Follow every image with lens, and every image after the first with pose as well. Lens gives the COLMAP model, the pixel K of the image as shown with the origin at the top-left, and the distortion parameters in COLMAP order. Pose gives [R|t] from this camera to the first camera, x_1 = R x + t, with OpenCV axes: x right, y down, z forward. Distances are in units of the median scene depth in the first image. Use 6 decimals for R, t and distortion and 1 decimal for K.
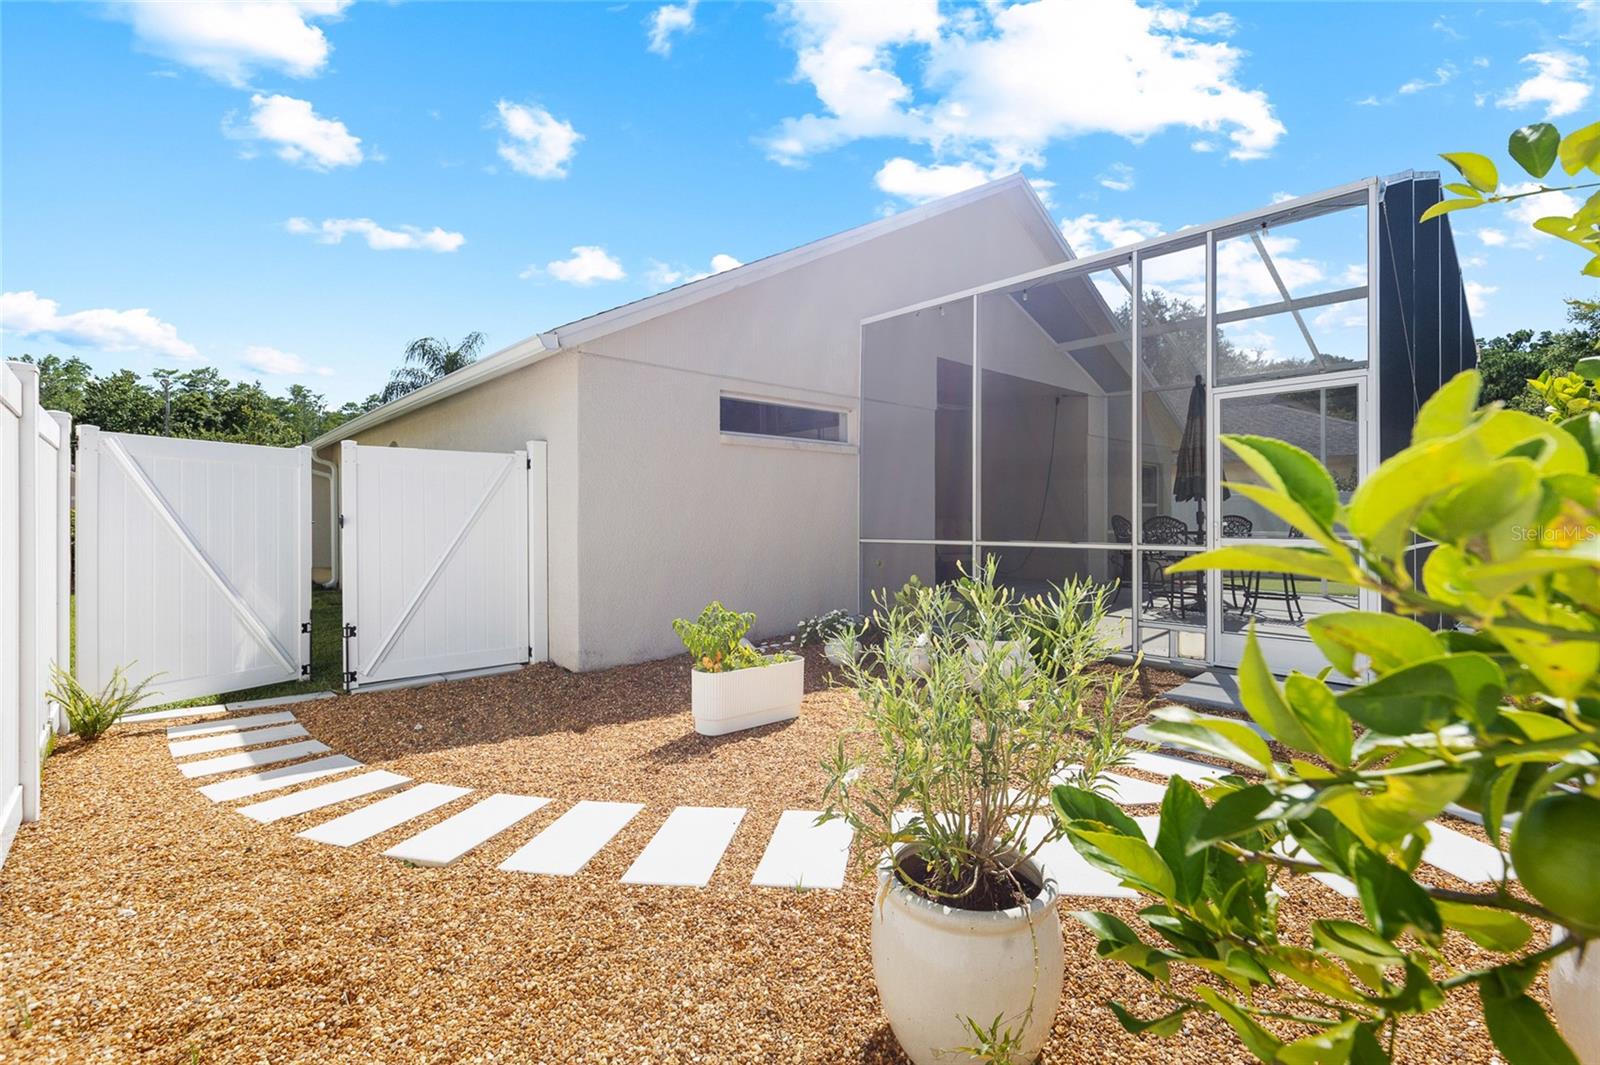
lens RADIAL K [[738.8, 0, 808.2], [0, 738.8, 522.9], [0, 0, 1]] dist [0.000109, 0.000140]
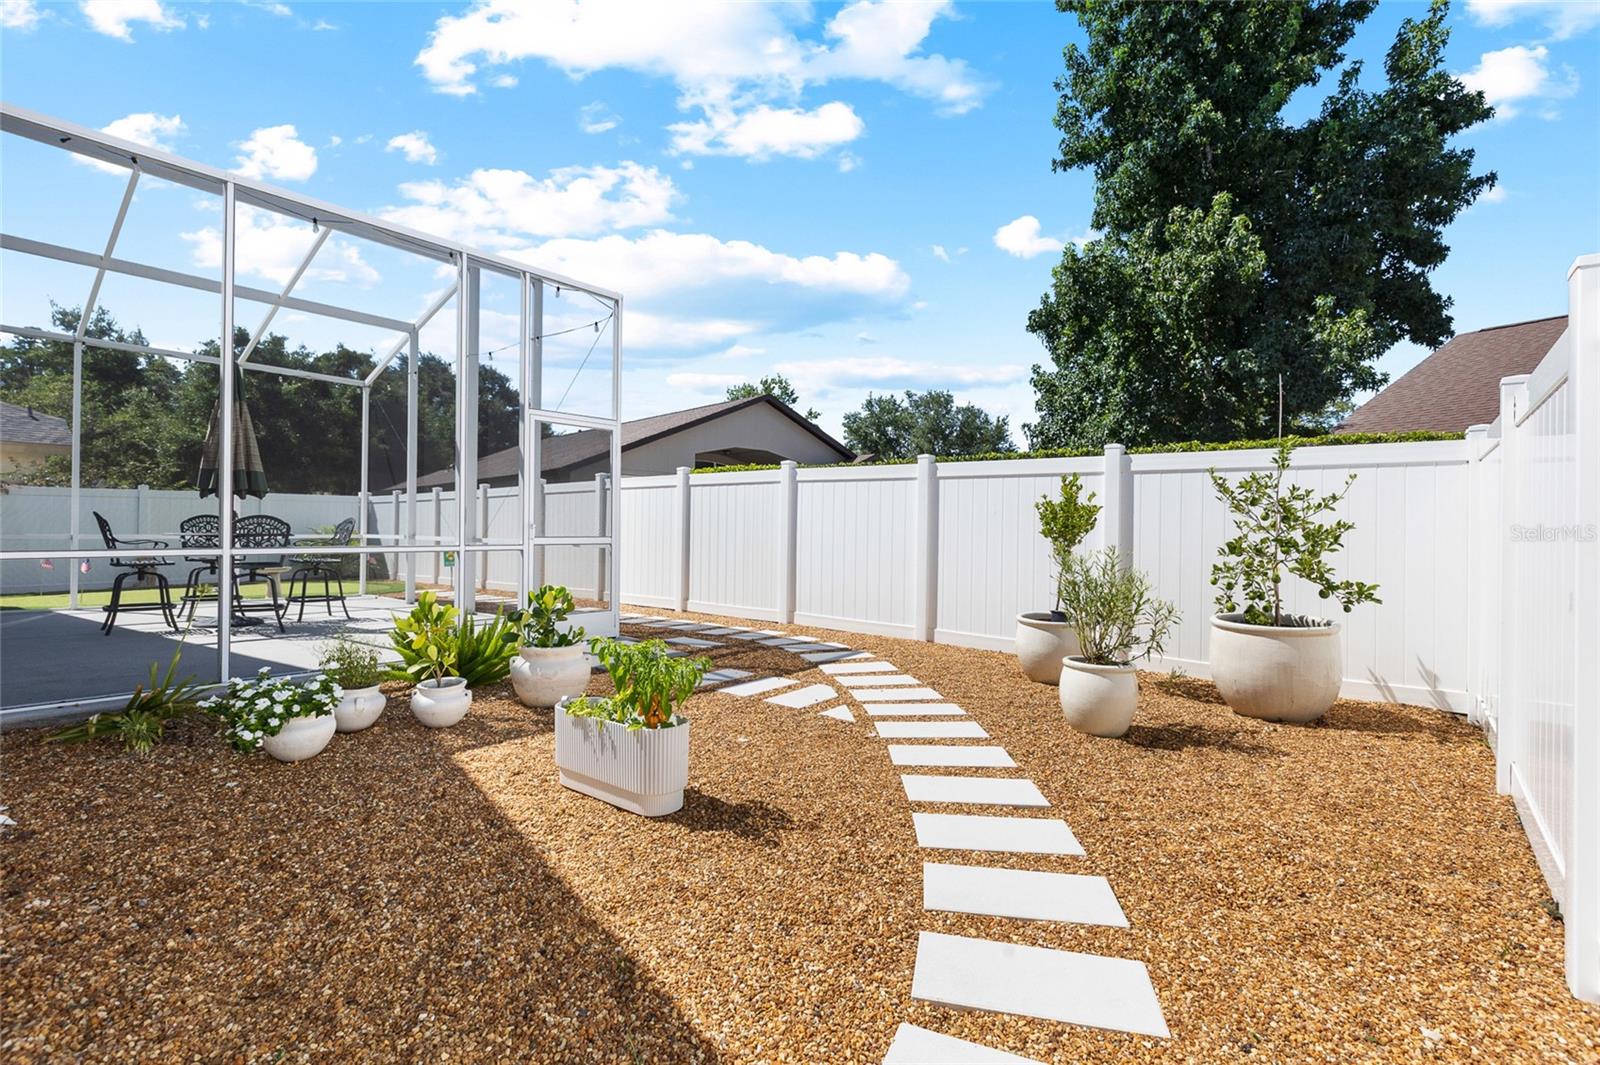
lens RADIAL K [[738.8, 0, 808.2], [0, 738.8, 522.9], [0, 0, 1]] dist [0.000109, 0.000140]
pose [[-0.151692, 0.006882, 0.988404, -0.465952], [-0.006574, 0.999947, -0.007971, 0.002730], [-0.988406, -0.007707, -0.151639, 0.515948]]
